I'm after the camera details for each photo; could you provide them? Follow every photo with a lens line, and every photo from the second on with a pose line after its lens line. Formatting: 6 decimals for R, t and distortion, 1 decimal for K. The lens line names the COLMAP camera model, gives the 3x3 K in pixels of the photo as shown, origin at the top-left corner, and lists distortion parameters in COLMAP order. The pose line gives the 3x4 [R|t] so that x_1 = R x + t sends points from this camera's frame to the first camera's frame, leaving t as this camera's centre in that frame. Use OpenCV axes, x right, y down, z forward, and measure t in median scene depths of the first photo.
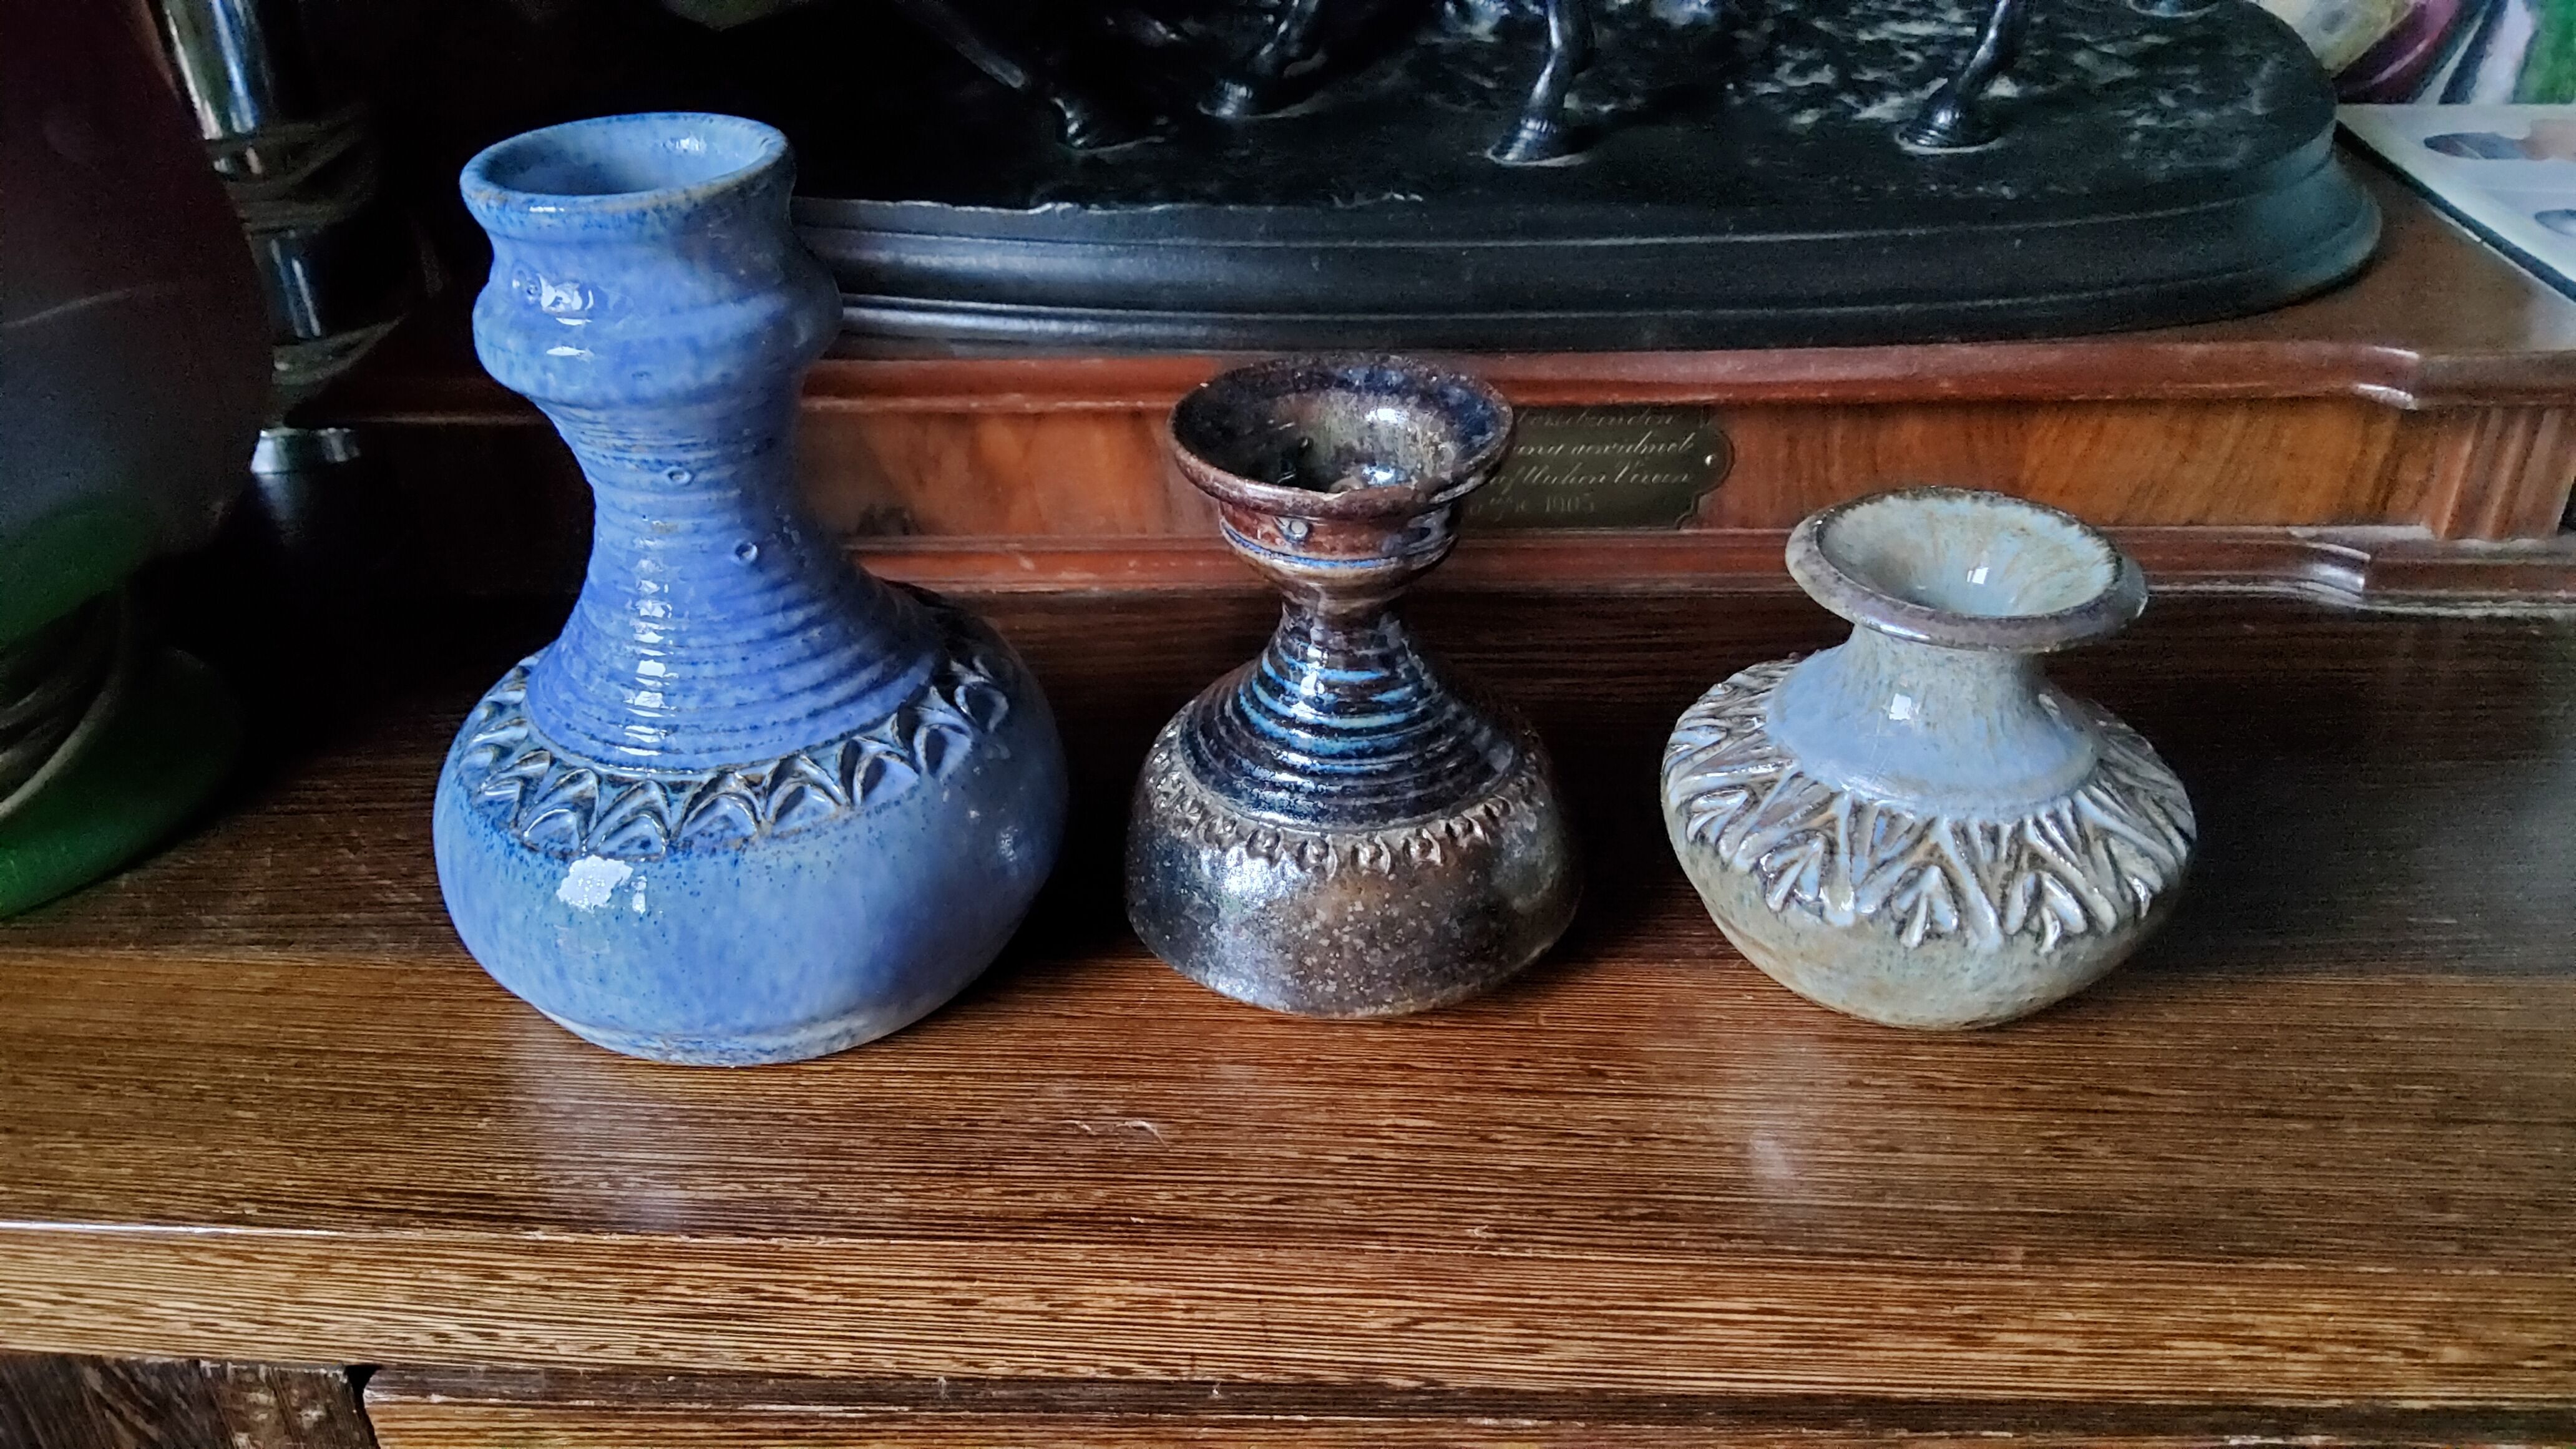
lens RADIAL K [[1927.9, 0, 1268.8], [0, 1927.9, 735.0], [0, 0, 1]] dist [0.051802, -0.100672]
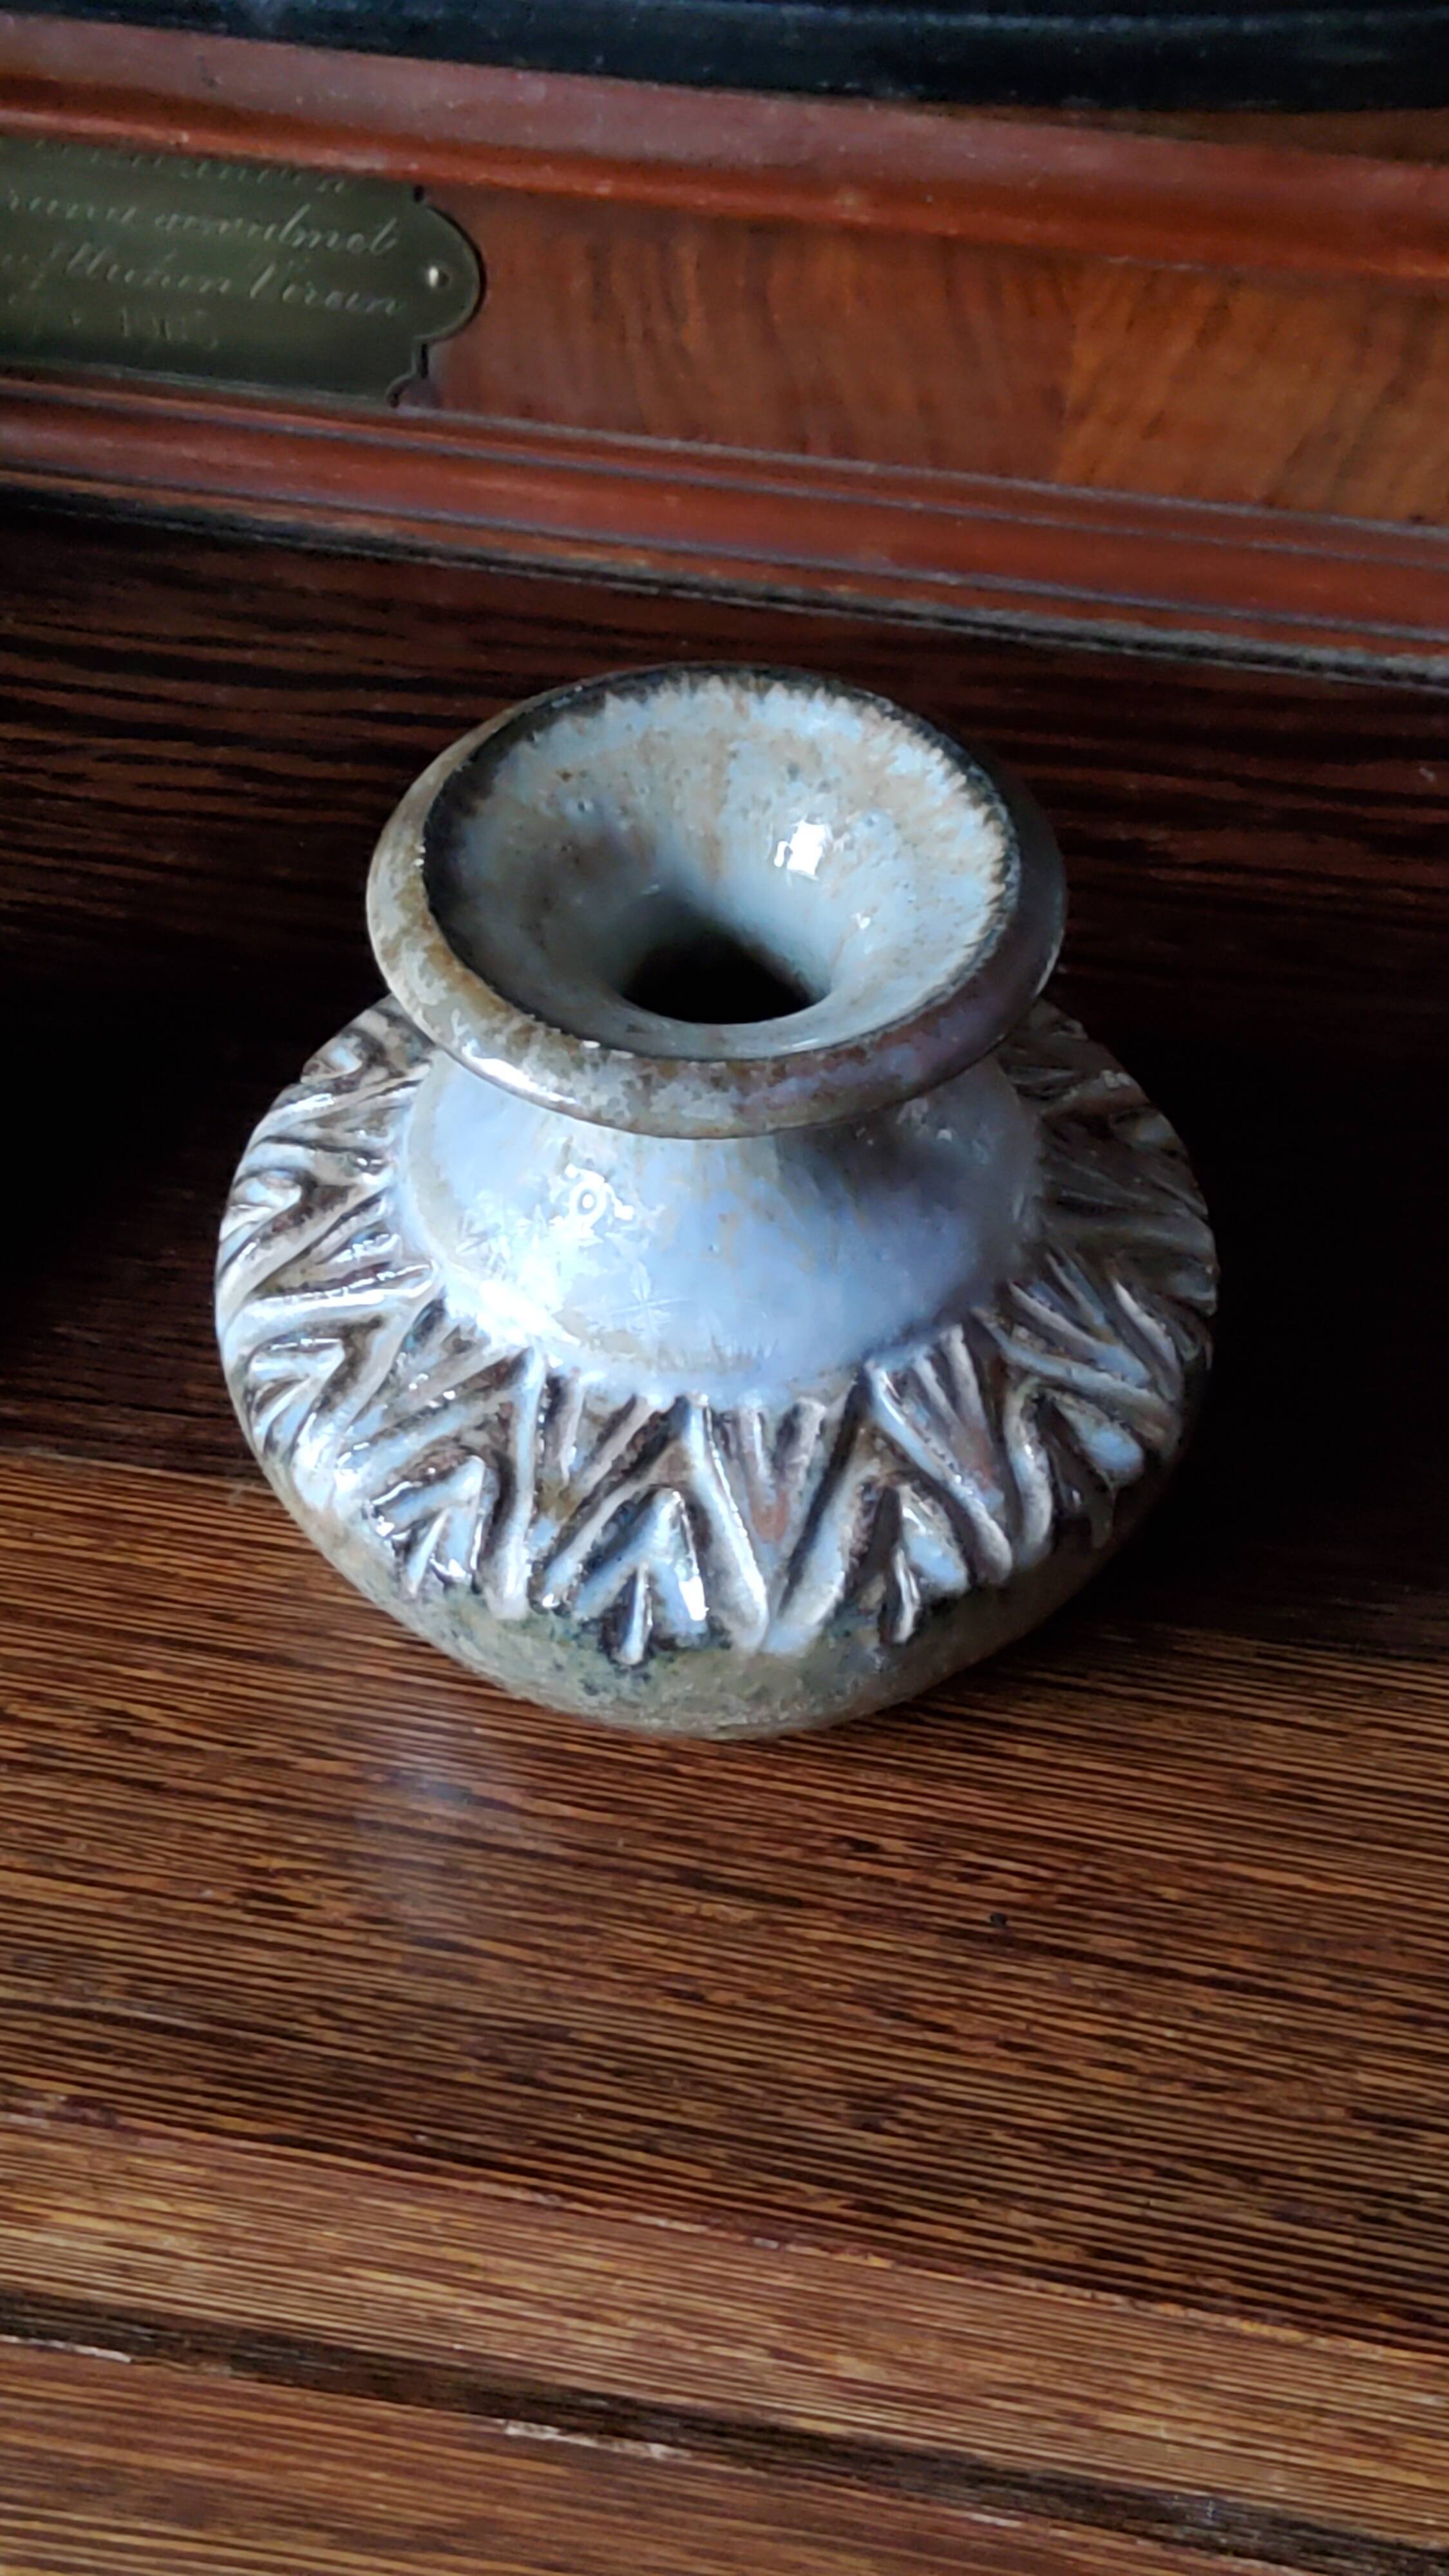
lens RADIAL K [[3820.4, 0, 737.9], [0, 3820.4, 1281.8], [0, 0, 1]] dist [0.096424, 0.000000]
pose [[0.990921, 0.124810, -0.049980, 0.541454], [-0.106747, 0.956386, 0.271901, -0.242801], [0.081736, -0.264097, 0.961026, 0.026964]]
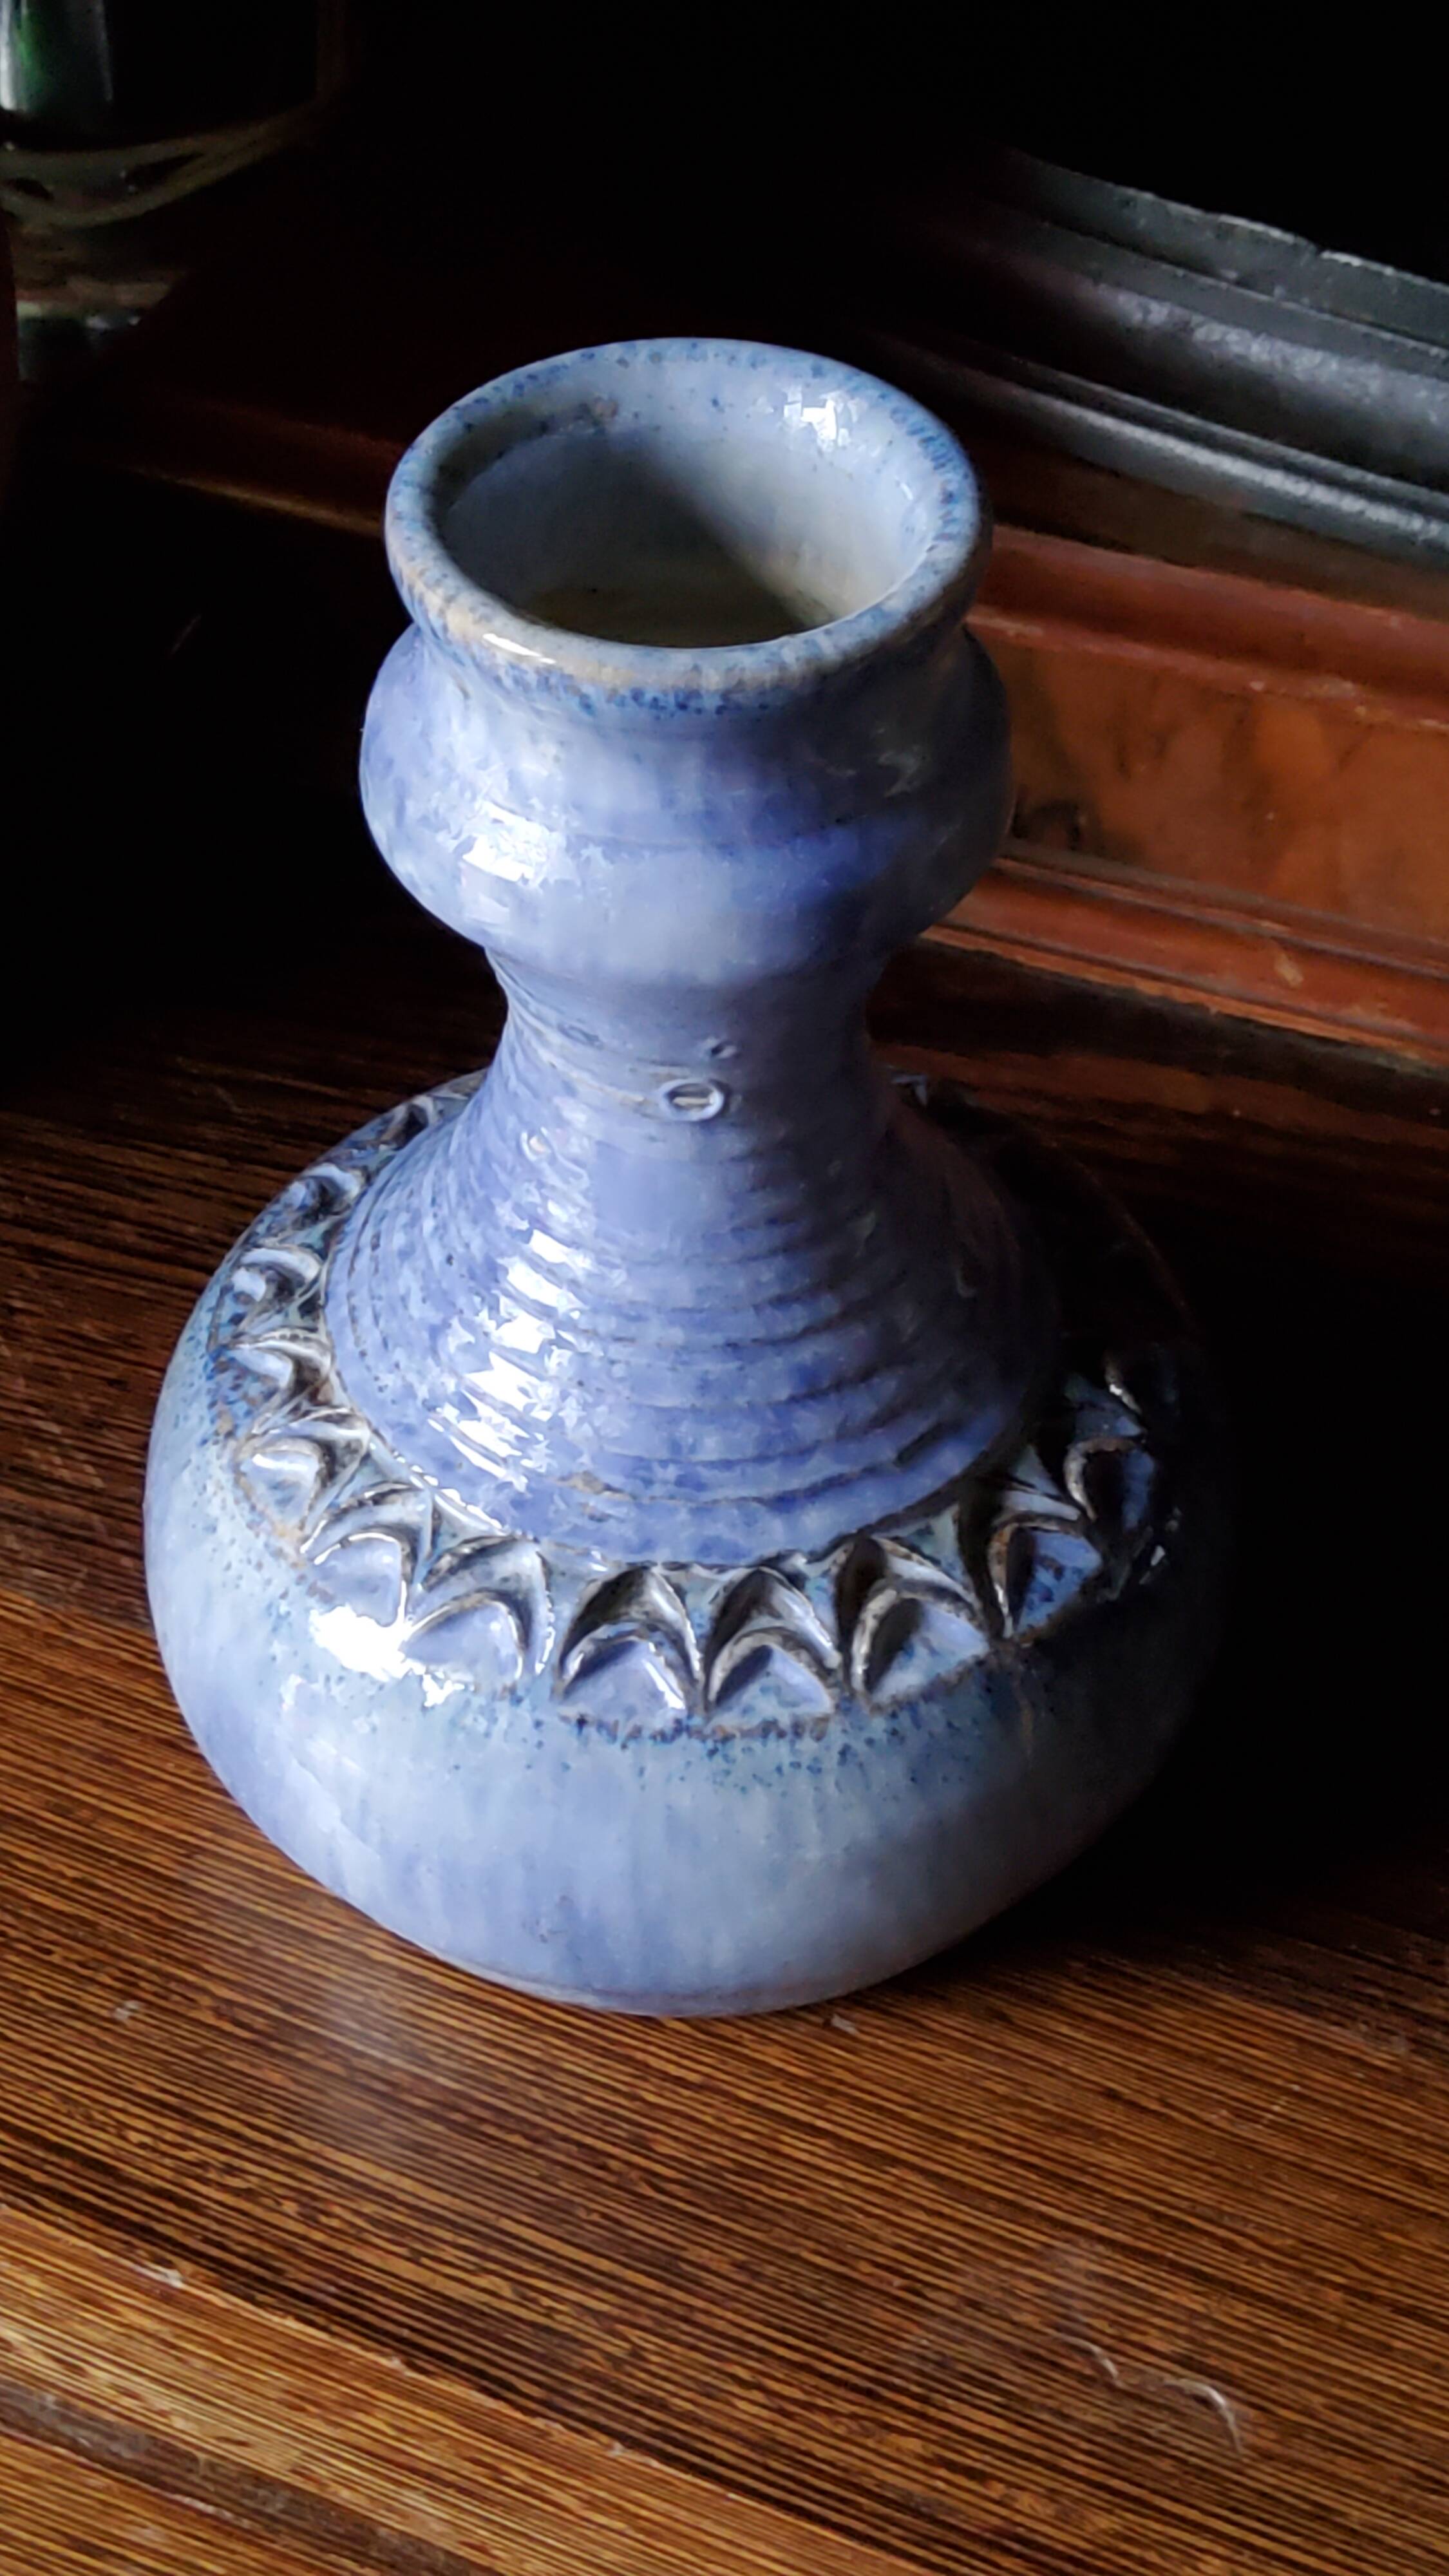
lens RADIAL K [[3820.4, 0, 704.9], [0, 3820.4, 1272.6], [0, 0, 1]] dist [0.096424, 0.000000]
pose [[0.941133, 0.253694, -0.223400, -0.035910], [-0.201076, 0.951386, 0.233308, -0.317991], [0.271728, -0.174653, 0.946393, -0.014575]]
